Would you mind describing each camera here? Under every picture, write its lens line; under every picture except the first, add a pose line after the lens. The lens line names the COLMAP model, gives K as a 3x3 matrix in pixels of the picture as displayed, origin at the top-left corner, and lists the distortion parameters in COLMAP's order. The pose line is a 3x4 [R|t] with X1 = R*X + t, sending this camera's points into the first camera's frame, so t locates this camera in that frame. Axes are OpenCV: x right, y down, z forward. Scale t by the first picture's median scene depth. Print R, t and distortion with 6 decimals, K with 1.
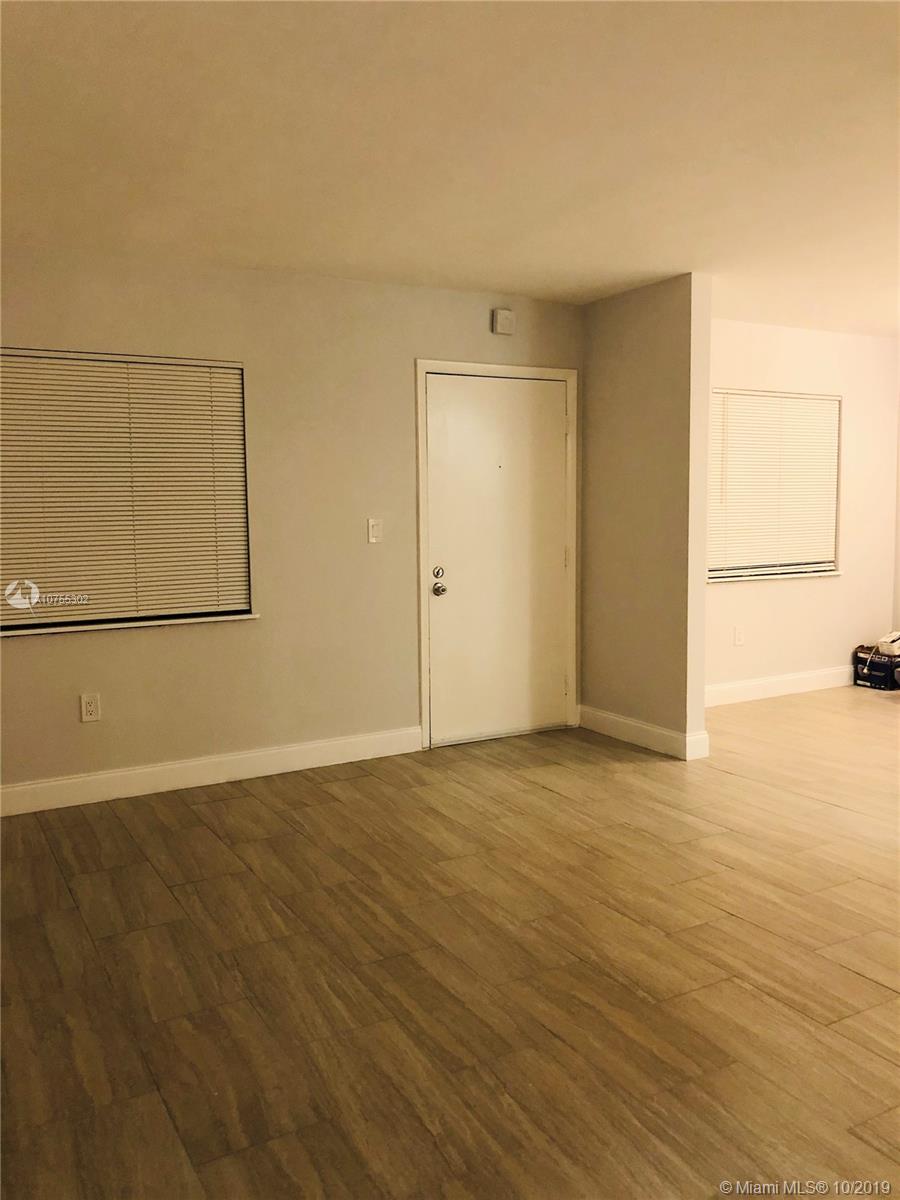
lens RADIAL K [[975.9, 0, 450.0], [0, 975.9, 600.0], [0, 0, 1]] dist [0.034748, -0.000521]
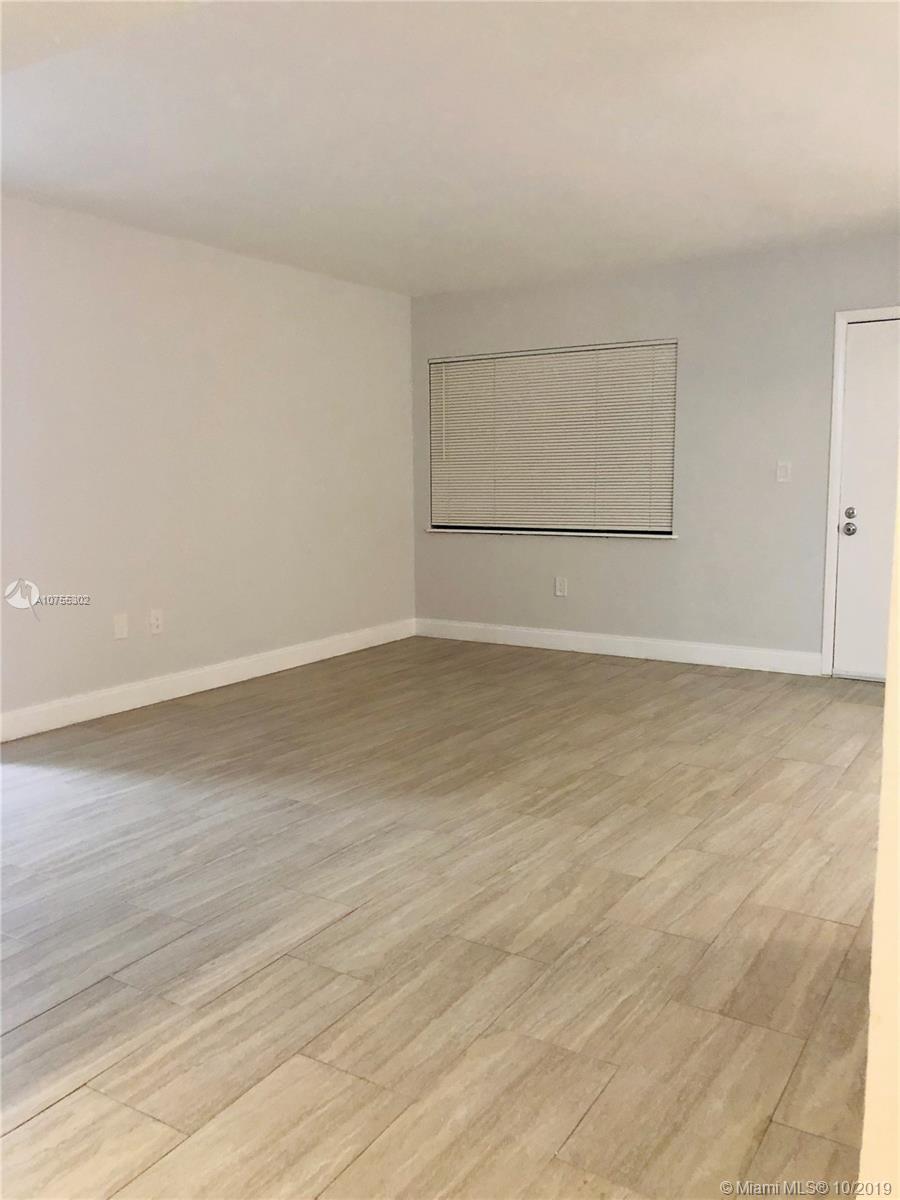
lens RADIAL K [[975.9, 0, 450.0], [0, 975.9, 600.0], [0, 0, 1]] dist [0.034748, -0.000521]
pose [[0.472597, 0.123629, -0.872564, 1.325686], [-0.086965, 0.991821, 0.093424, 0.008525], [0.876977, 0.031731, 0.479483, 0.213850]]
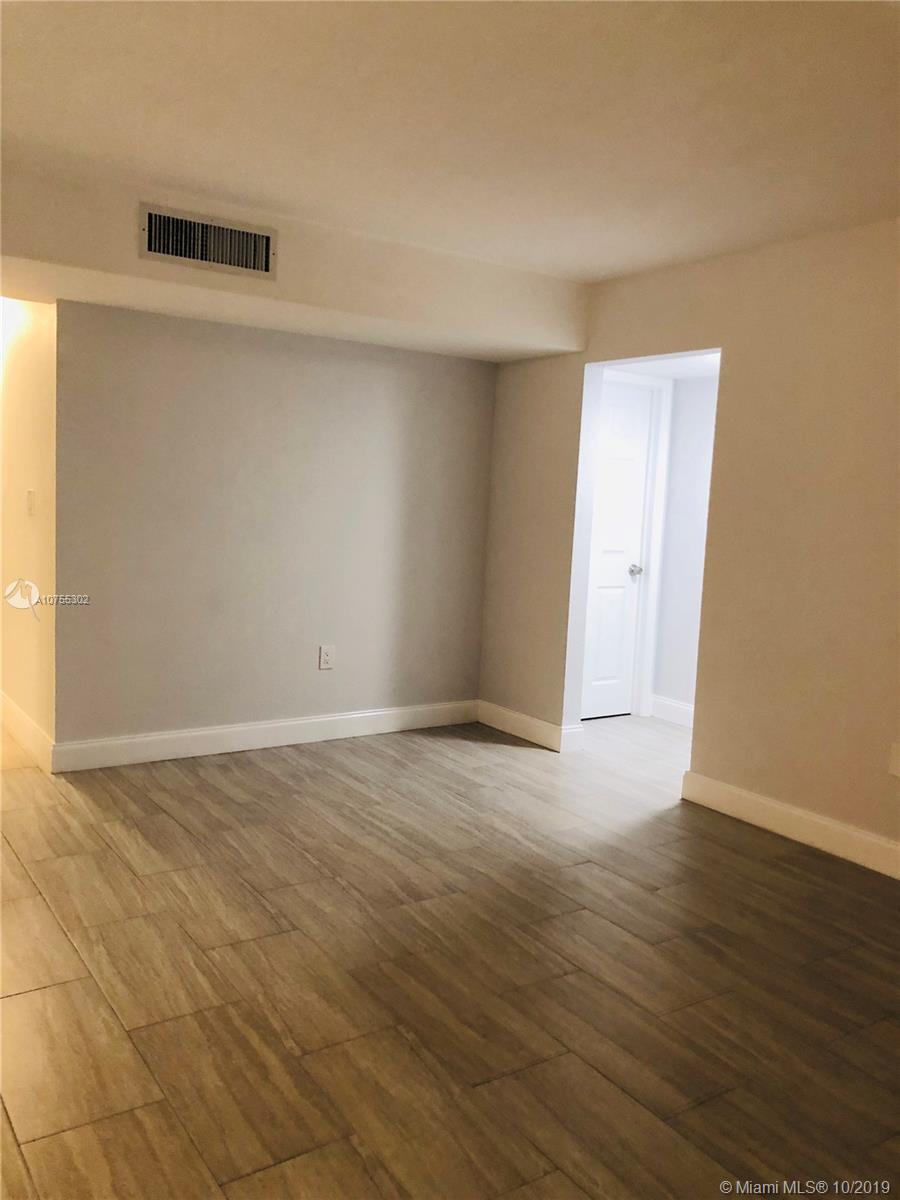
lens RADIAL K [[975.9, 0, 450.0], [0, 975.9, 600.0], [0, 0, 1]] dist [0.034748, -0.000521]
pose [[-0.995603, -0.024937, -0.090288, 0.234384], [-0.044313, 0.974616, 0.219453, -0.190777], [0.082524, 0.222489, -0.971436, 1.689992]]
